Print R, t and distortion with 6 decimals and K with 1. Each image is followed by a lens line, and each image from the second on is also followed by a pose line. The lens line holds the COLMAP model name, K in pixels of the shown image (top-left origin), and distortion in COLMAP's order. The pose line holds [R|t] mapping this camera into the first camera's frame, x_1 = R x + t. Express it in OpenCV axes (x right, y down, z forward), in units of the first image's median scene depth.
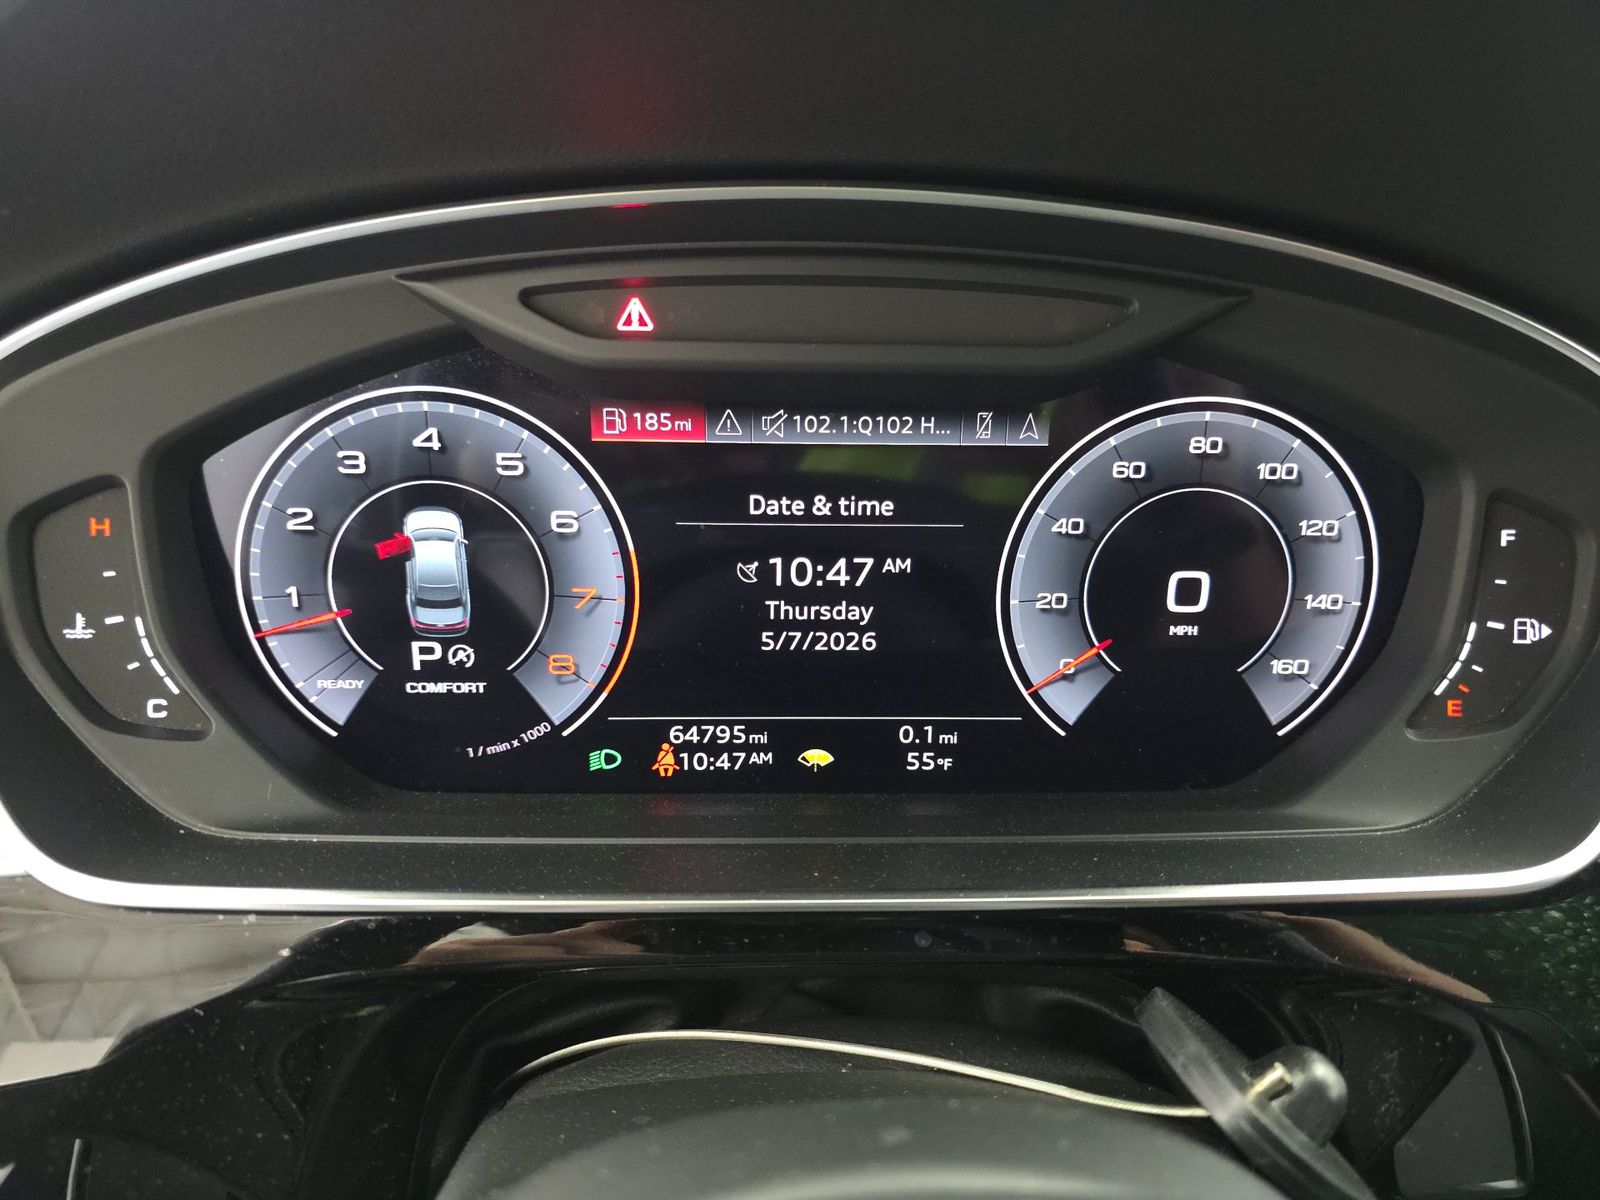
lens RADIAL K [[1076.9, 0, 797.7], [0, 1076.9, 599.1], [0, 0, 1]] dist [-0.014834, -0.005081]
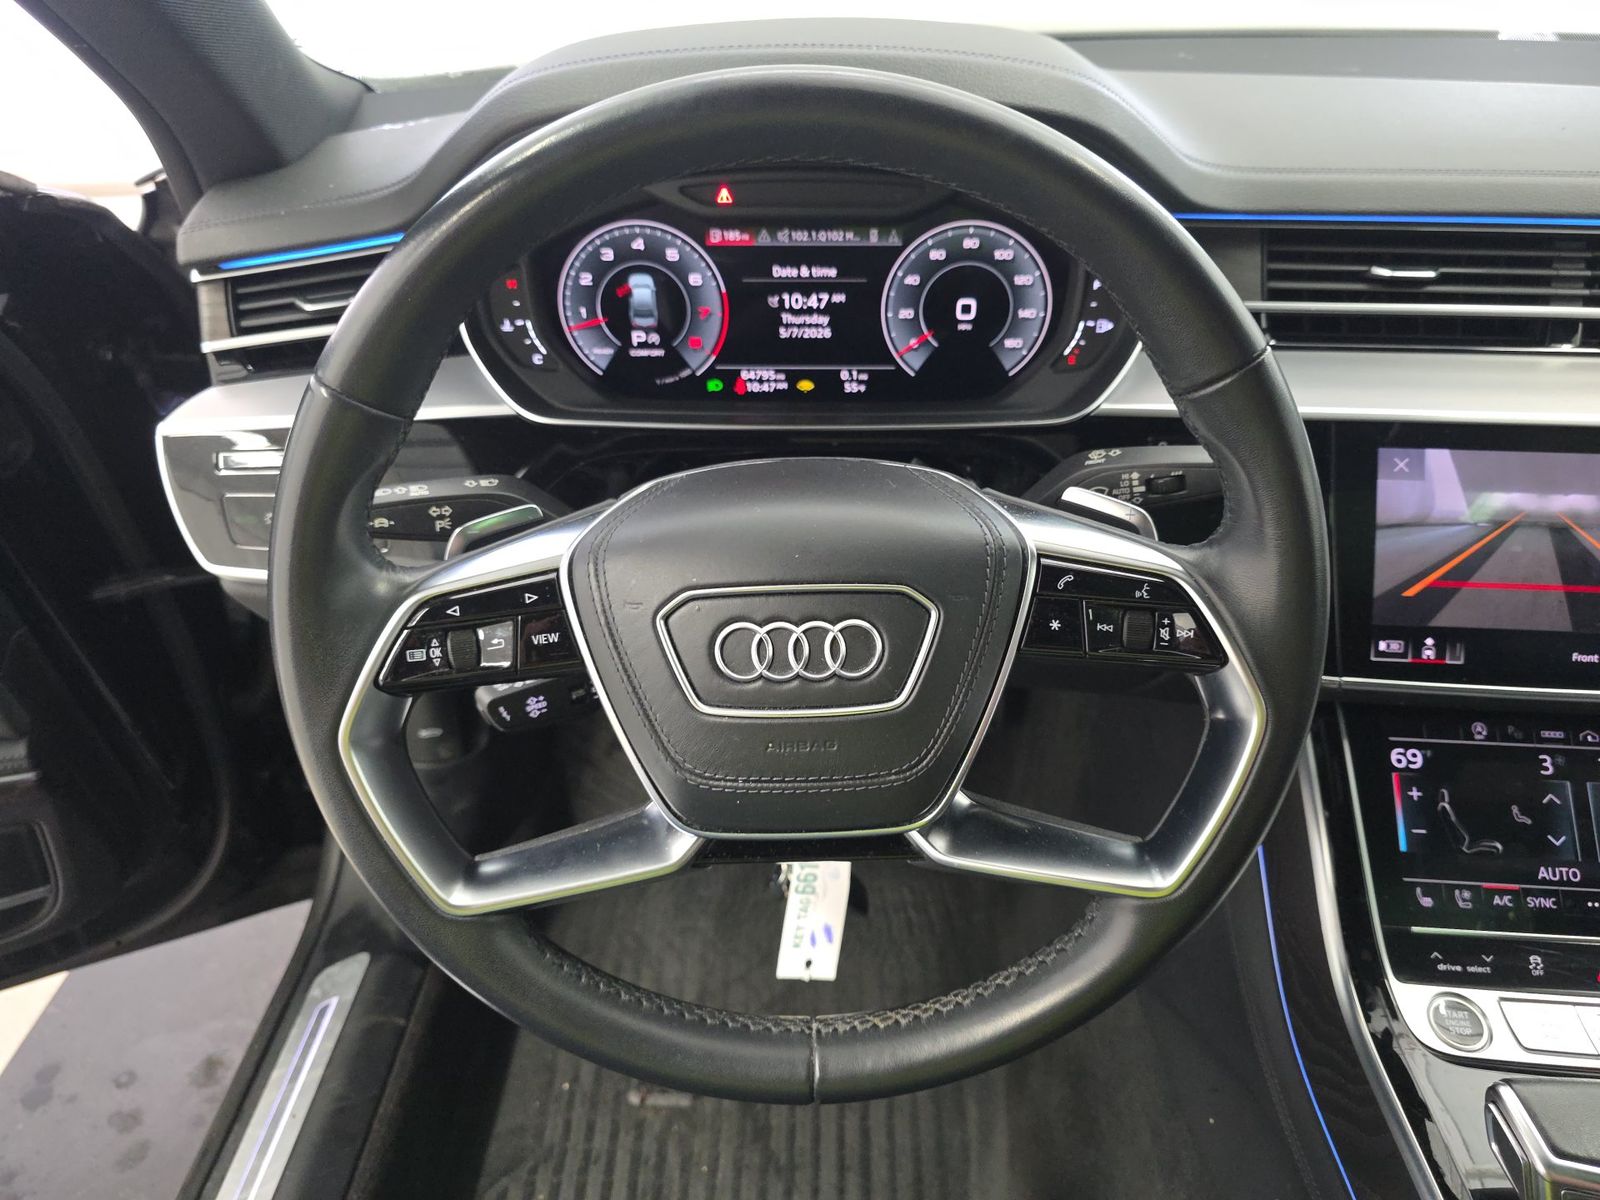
lens RADIAL K [[1076.9, 0, 822.0], [0, 1076.9, 632.4], [0, 0, 1]] dist [-0.014834, -0.005081]
pose [[0.998792, 0.010301, -0.048041, 0.176989], [0.002889, 0.963773, 0.266710, 0.044857], [0.049048, -0.266527, 0.962579, -1.423375]]
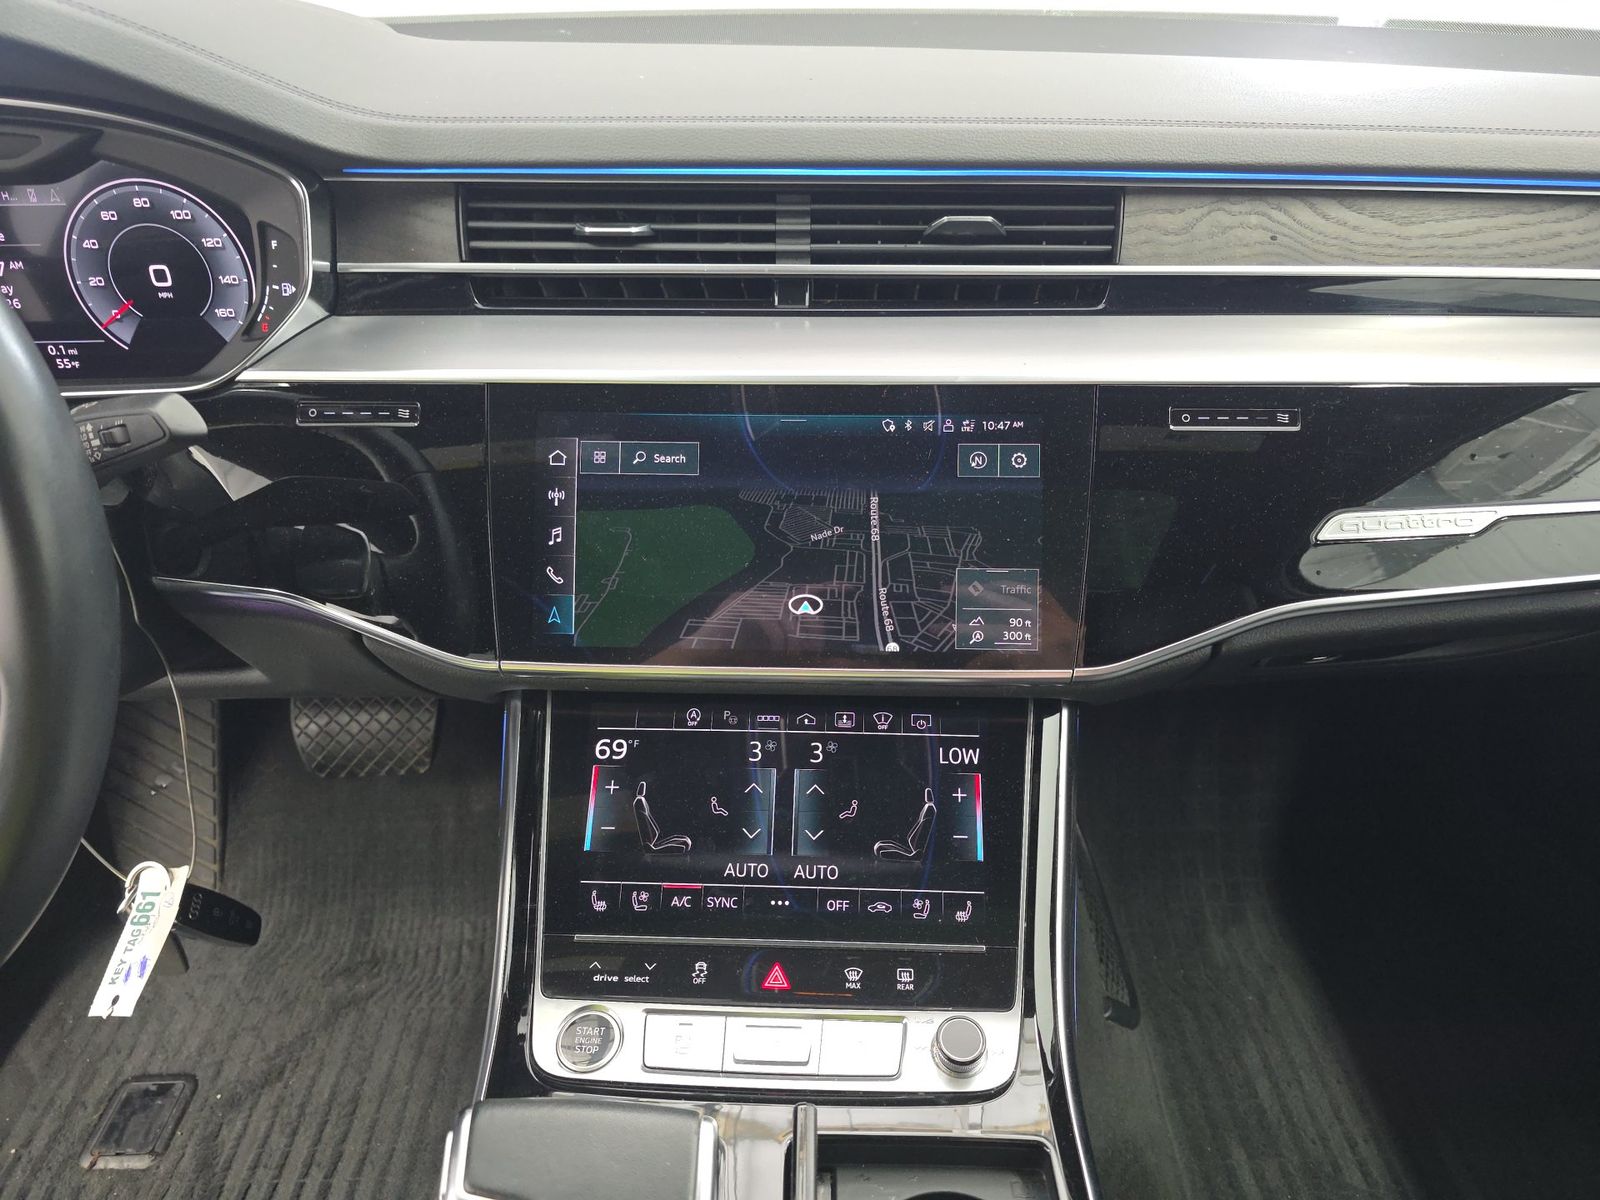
lens RADIAL K [[1076.9, 0, 817.1], [0, 1076.9, 626.6], [0, 0, 1]] dist [-0.014834, -0.005081]
pose [[0.999889, -0.012830, 0.007540, 1.661846], [0.010840, 0.975061, 0.221673, 0.218364], [-0.010196, -0.221566, 0.975092, -1.237760]]
